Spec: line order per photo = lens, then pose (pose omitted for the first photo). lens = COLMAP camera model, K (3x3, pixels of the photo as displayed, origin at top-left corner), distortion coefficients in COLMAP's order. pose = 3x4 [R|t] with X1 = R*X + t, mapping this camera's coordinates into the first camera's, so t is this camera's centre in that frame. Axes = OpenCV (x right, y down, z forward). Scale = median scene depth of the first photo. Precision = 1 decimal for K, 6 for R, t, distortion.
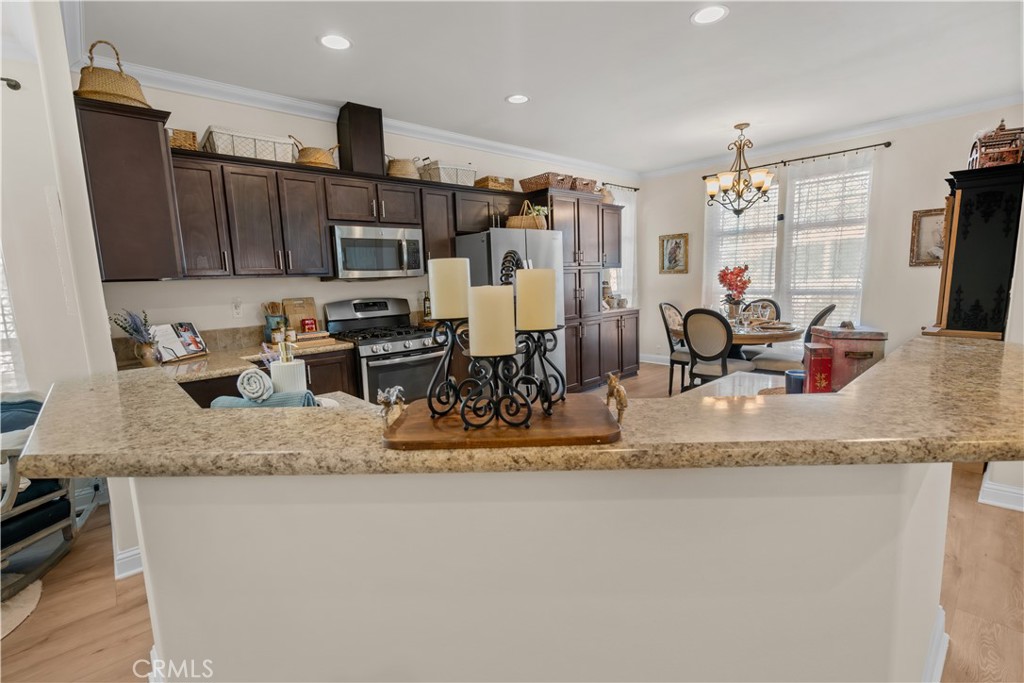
lens RADIAL K [[461.3, 0, 513.1], [0, 461.3, 342.3], [0, 0, 1]] dist [-0.002623, 0.001006]
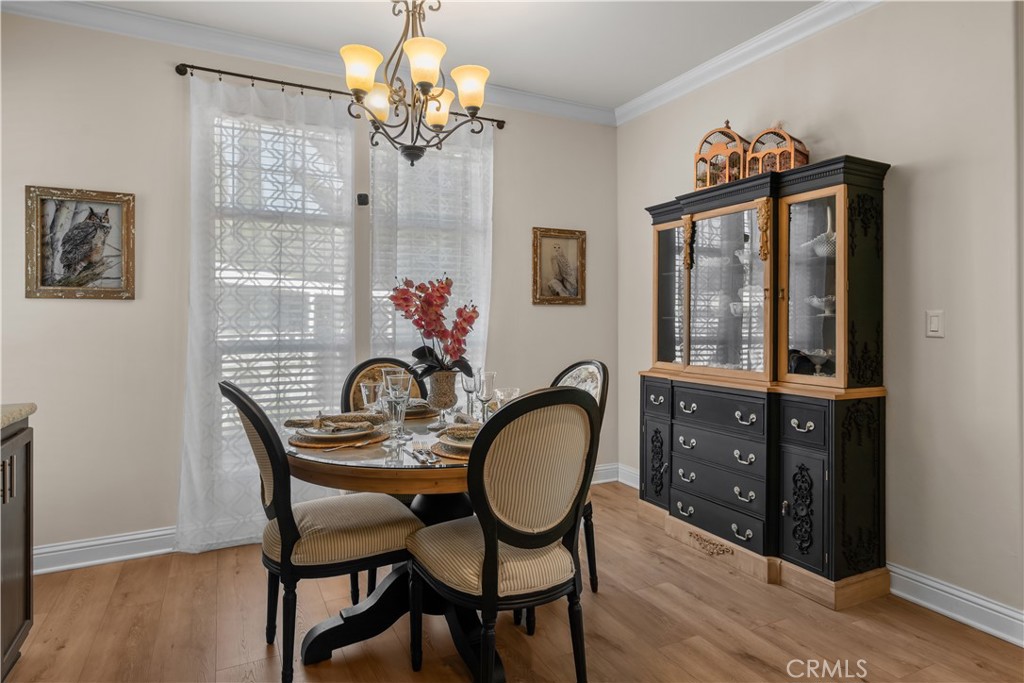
lens RADIAL K [[576.5, 0, 501.5], [0, 576.5, 316.5], [0, 0, 1]] dist [0.003571, 0.001041]
pose [[0.272083, 0.035735, 0.961610, 0.008351], [0.122783, 0.989853, -0.071525, -0.068764], [-0.954408, 0.137530, 0.264935, 0.622720]]
